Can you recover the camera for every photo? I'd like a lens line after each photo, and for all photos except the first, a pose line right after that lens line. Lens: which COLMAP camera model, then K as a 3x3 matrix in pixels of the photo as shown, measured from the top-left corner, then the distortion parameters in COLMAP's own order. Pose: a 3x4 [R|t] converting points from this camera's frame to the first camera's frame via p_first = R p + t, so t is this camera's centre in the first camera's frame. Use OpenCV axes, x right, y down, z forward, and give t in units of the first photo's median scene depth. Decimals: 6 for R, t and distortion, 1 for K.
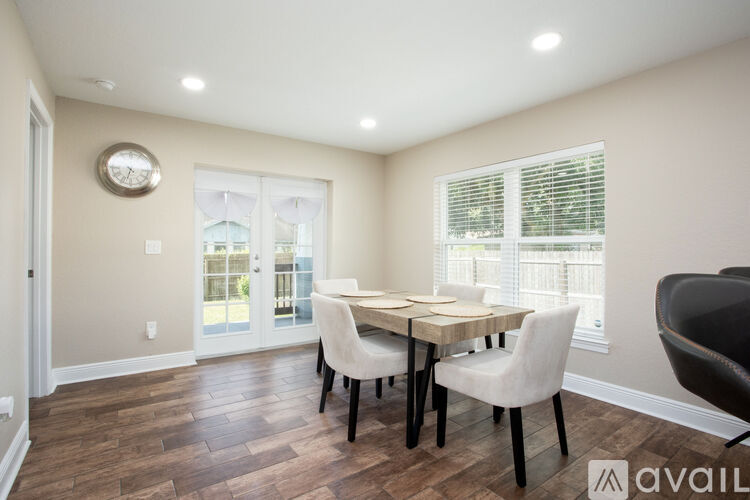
lens RADIAL K [[367.8, 0, 375.0], [0, 367.8, 250.0], [0, 0, 1]] dist [-0.061802, 0.000242]
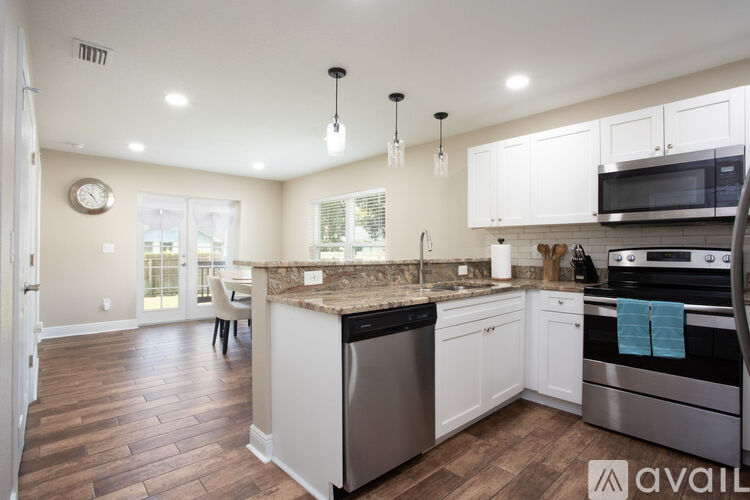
lens RADIAL K [[367.8, 0, 375.0], [0, 367.8, 250.0], [0, 0, 1]] dist [-0.061802, 0.000242]
pose [[0.993129, 0.000267, 0.117029, 0.297268], [-0.000091, 0.999999, -0.001509, 0.001373], [-0.117029, 0.001488, 0.993127, -0.570366]]
